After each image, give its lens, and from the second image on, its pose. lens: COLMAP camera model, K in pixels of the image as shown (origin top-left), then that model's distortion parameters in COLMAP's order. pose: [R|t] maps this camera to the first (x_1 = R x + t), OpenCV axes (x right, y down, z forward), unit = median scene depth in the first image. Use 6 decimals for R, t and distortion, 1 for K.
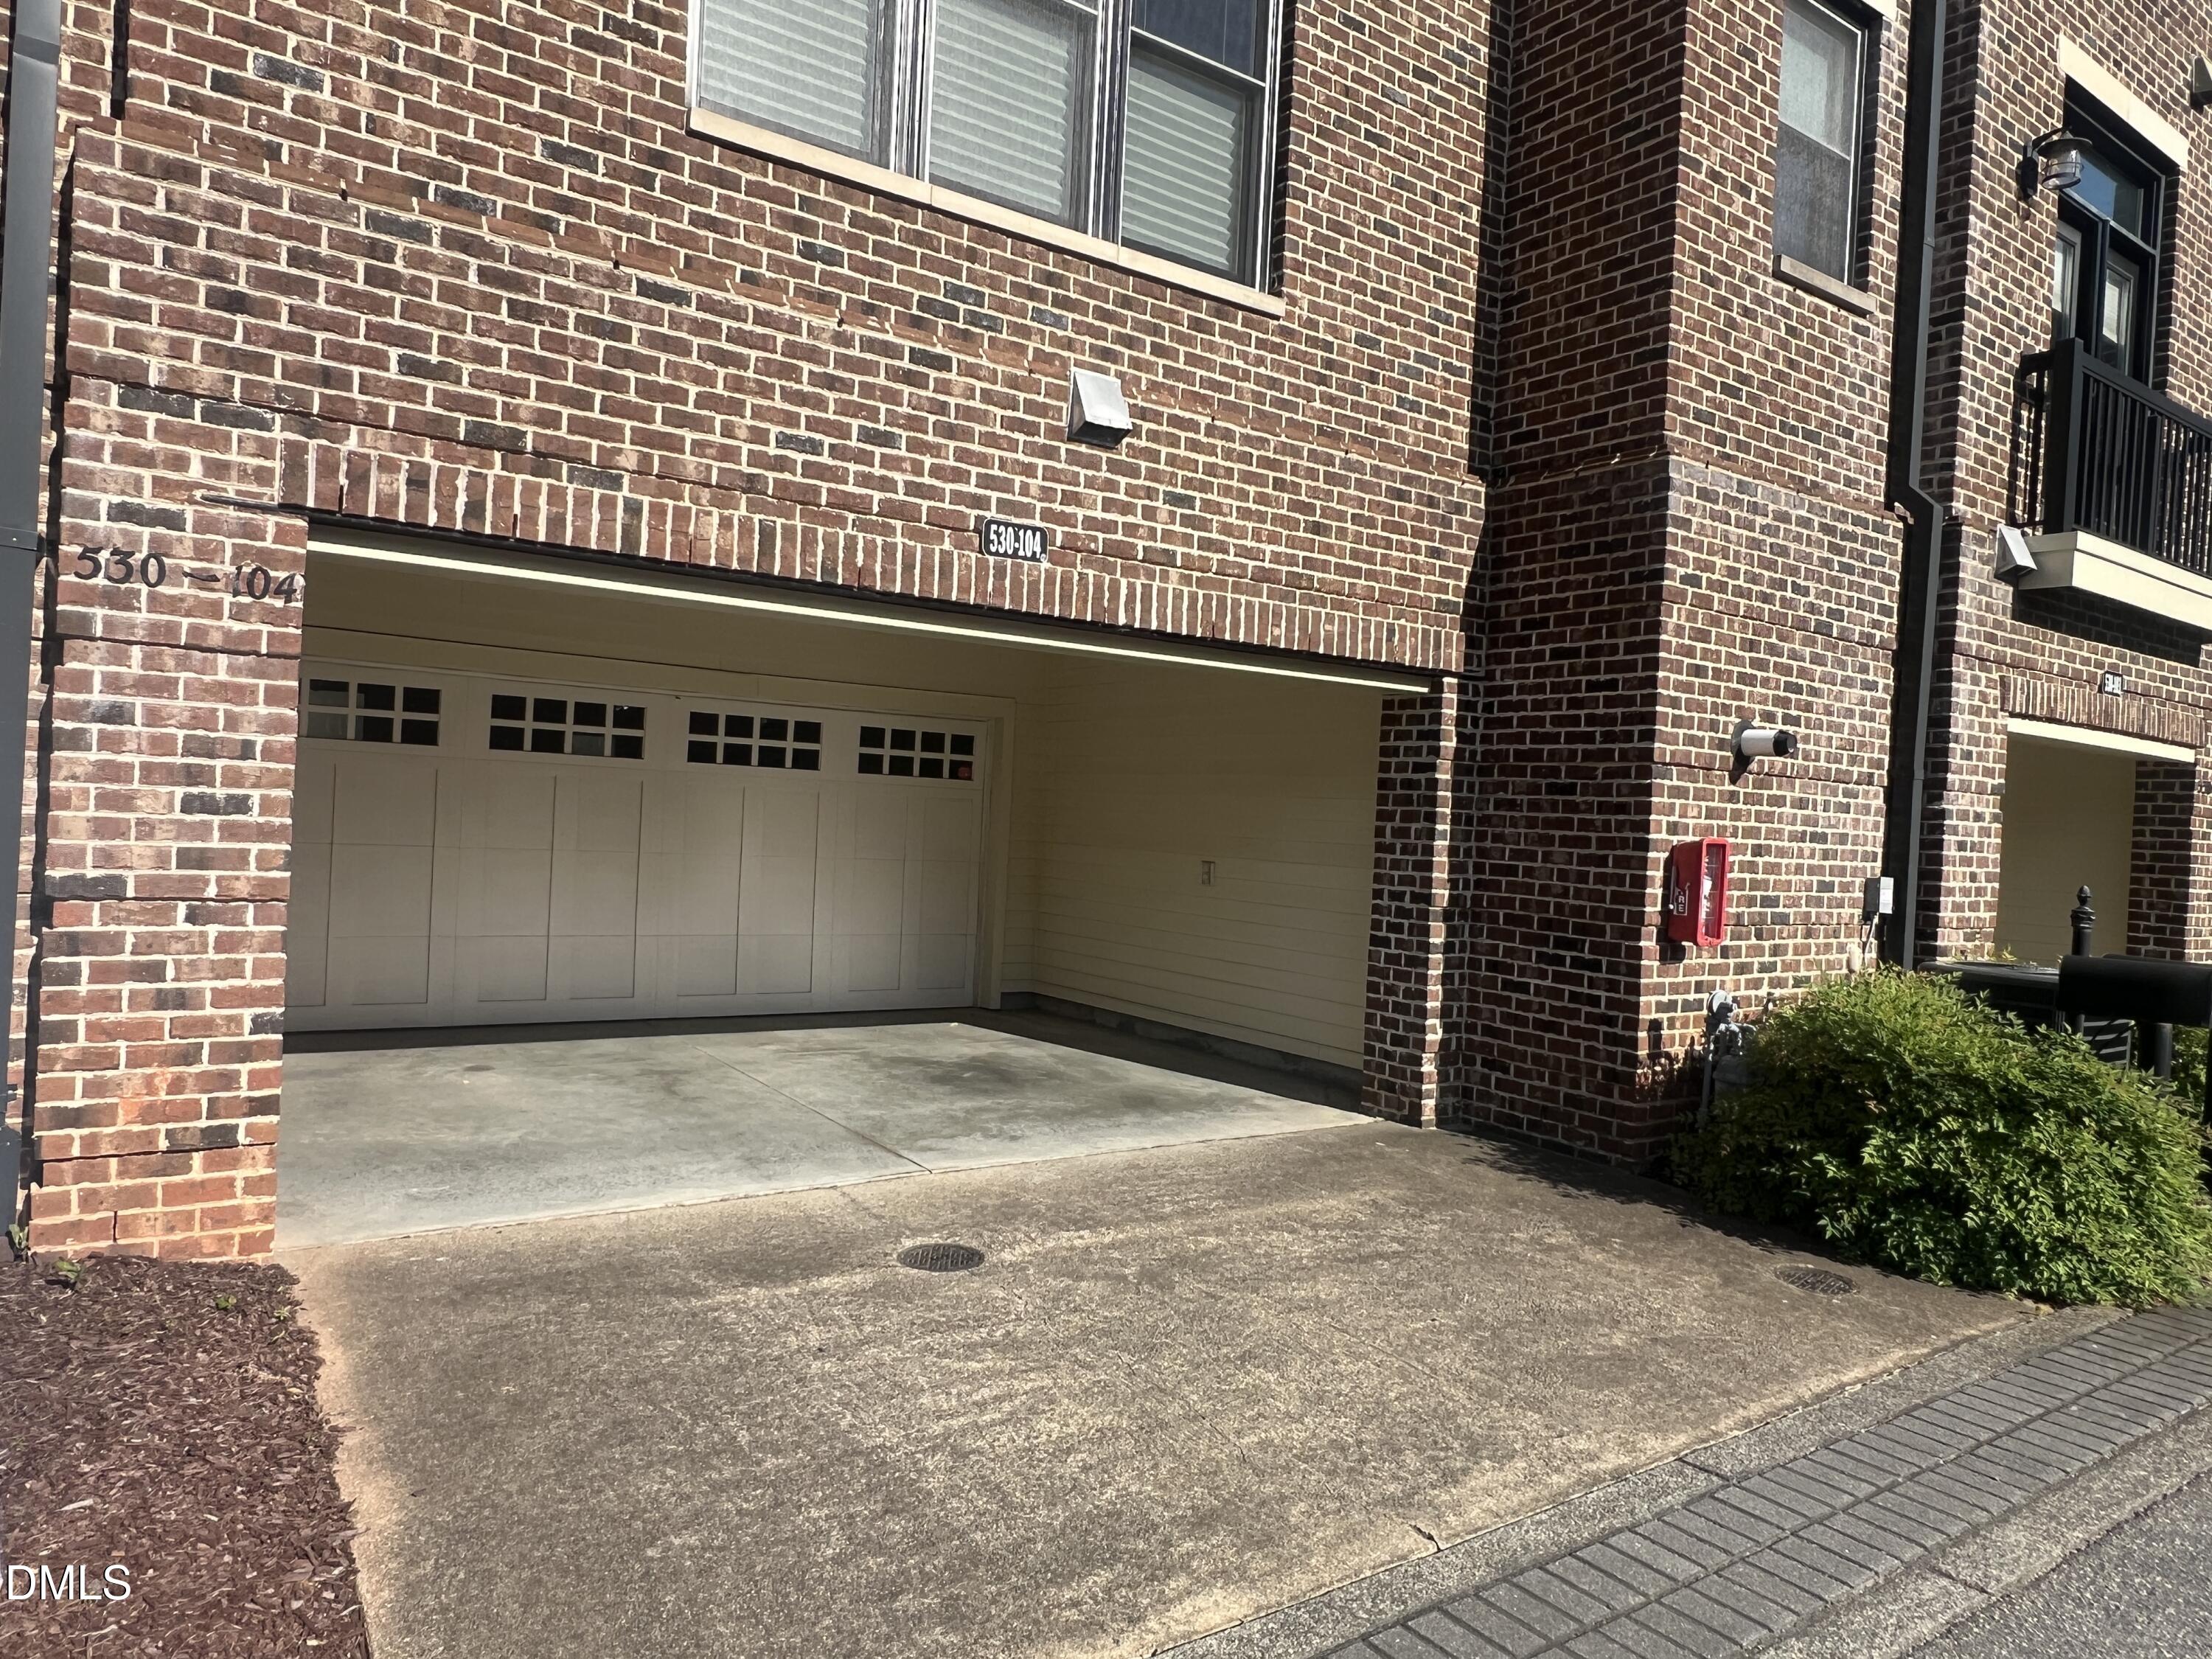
lens RADIAL K [[1428.9, 0, 1108.0], [0, 1428.9, 829.6], [0, 0, 1]] dist [-0.004305, 0.000983]
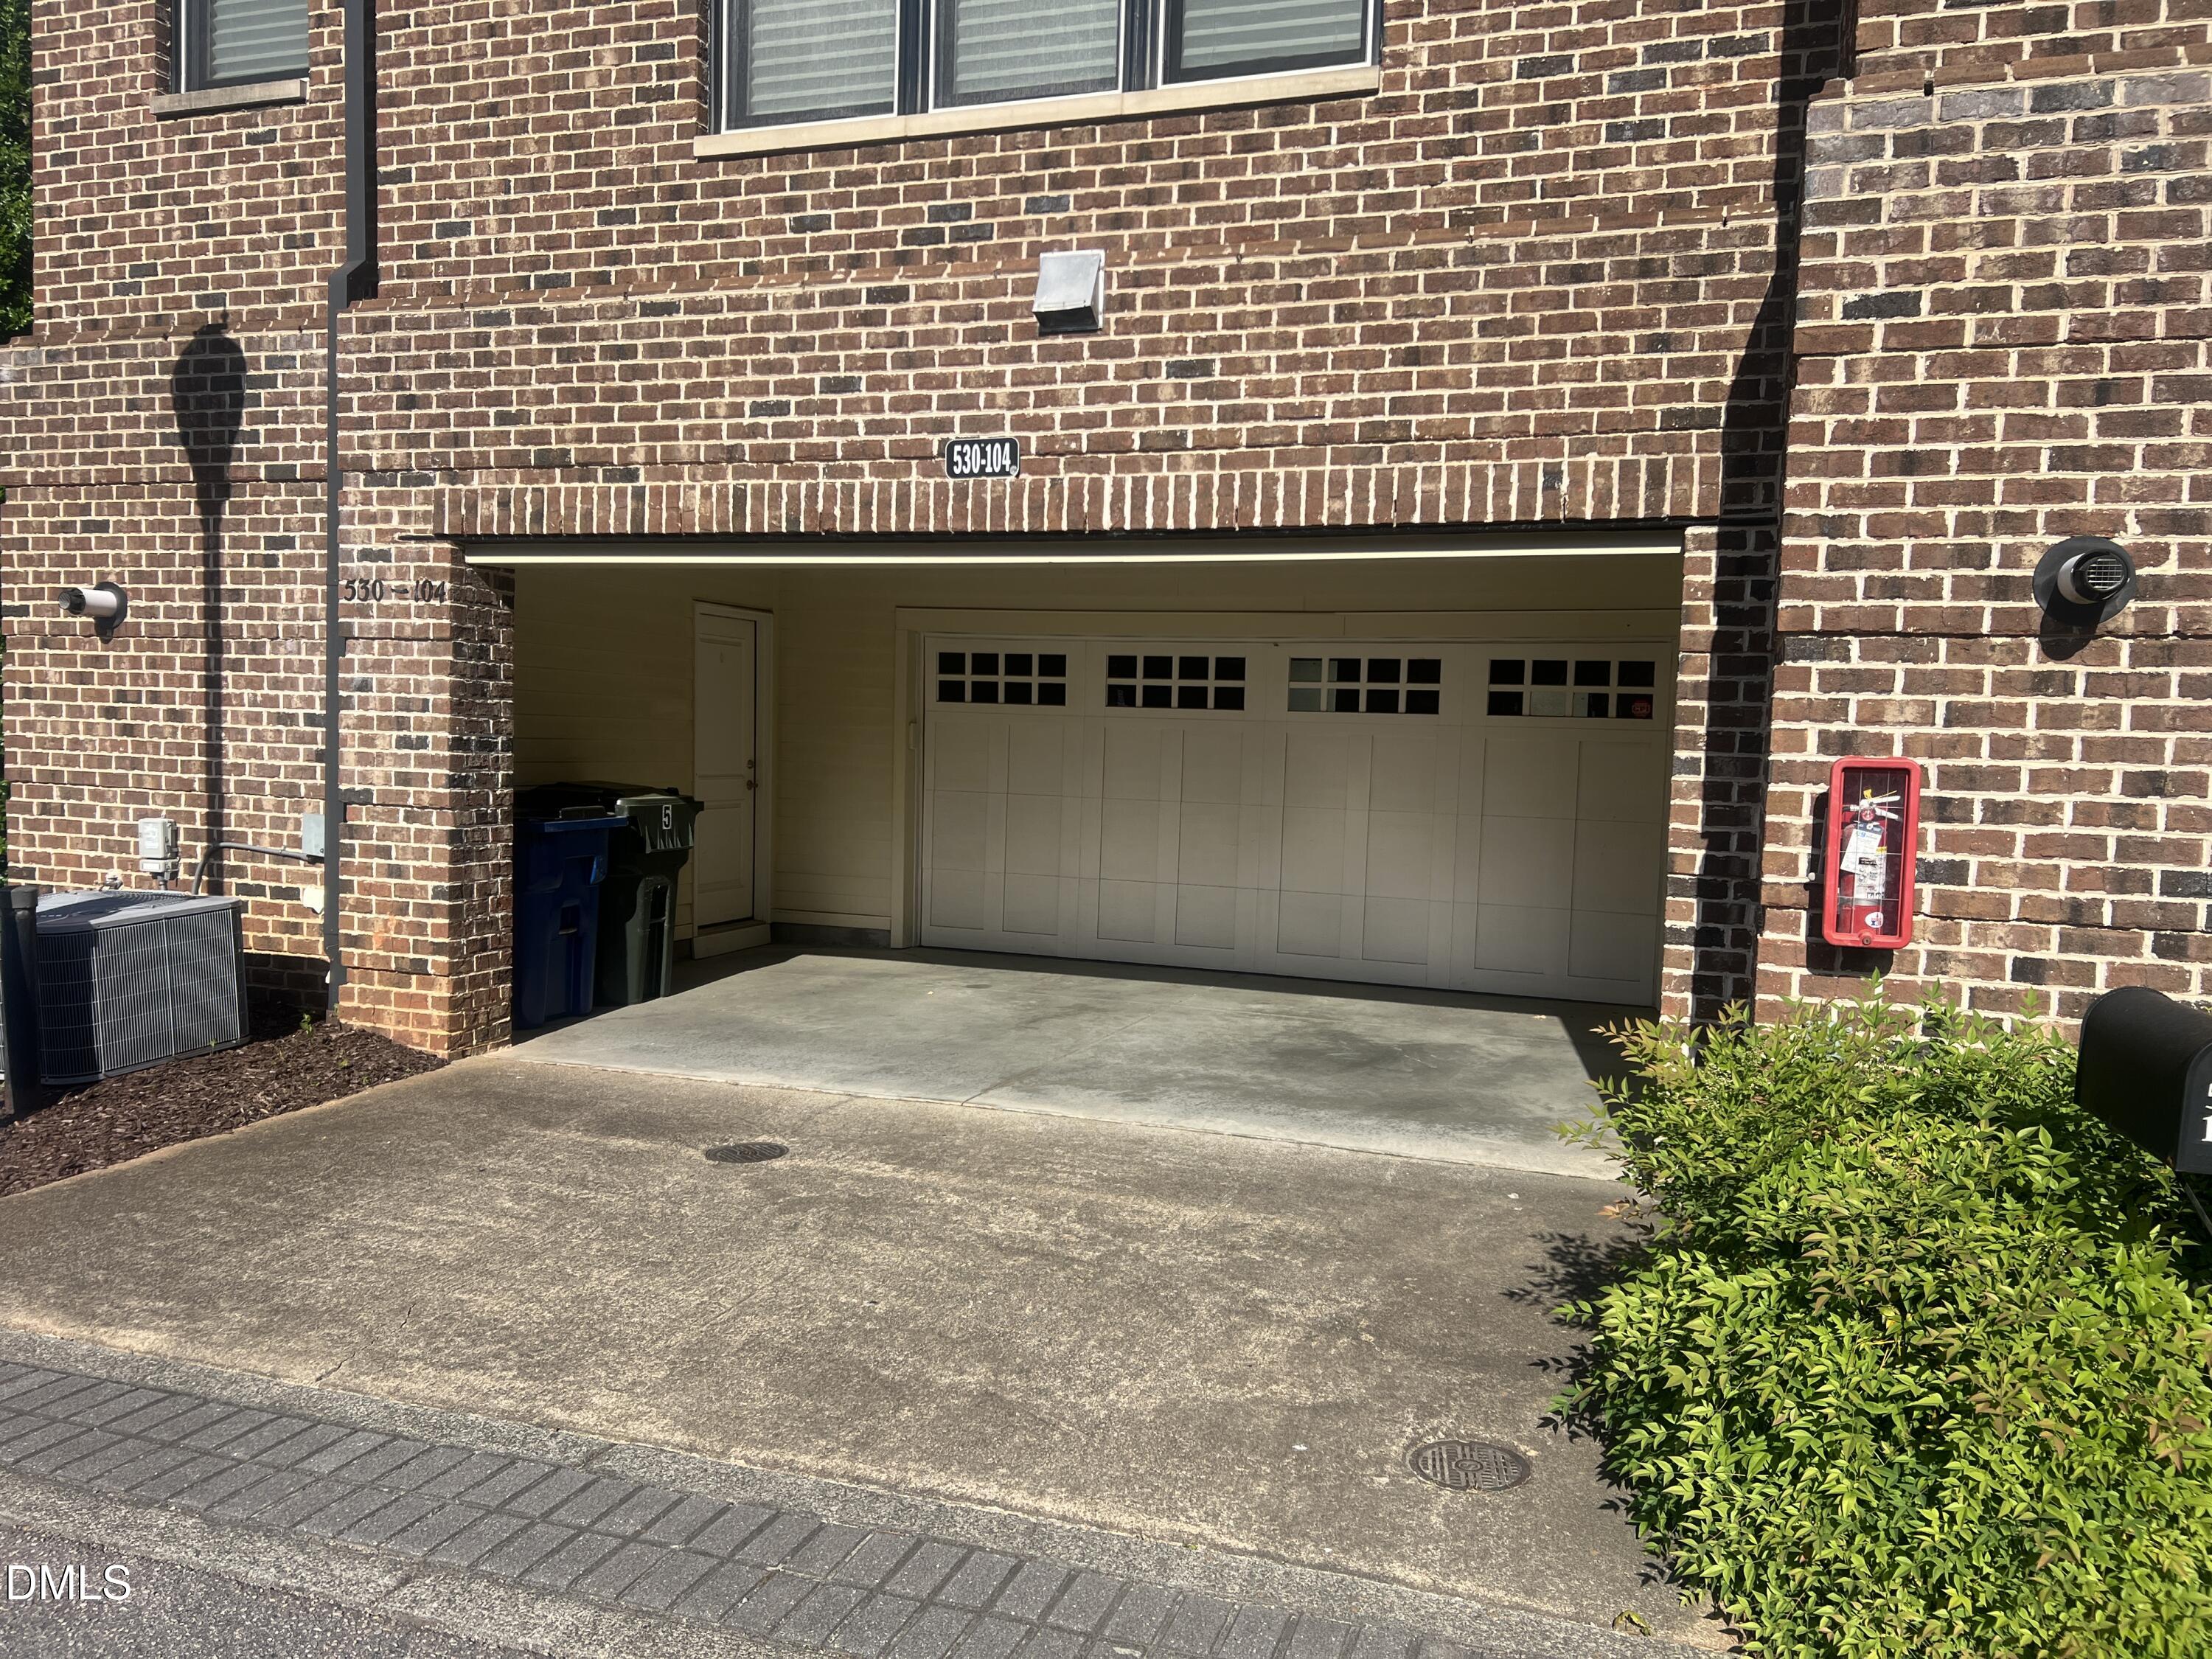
lens RADIAL K [[1655.2, 0, 1107.9], [0, 1655.2, 837.4], [0, 0, 1]] dist [0.042973, -0.034760]
pose [[0.588110, 0.018891, -0.808560, 0.959473], [-0.008895, 0.999818, 0.016891, 0.036045], [0.808732, -0.002742, 0.588171, 0.444551]]
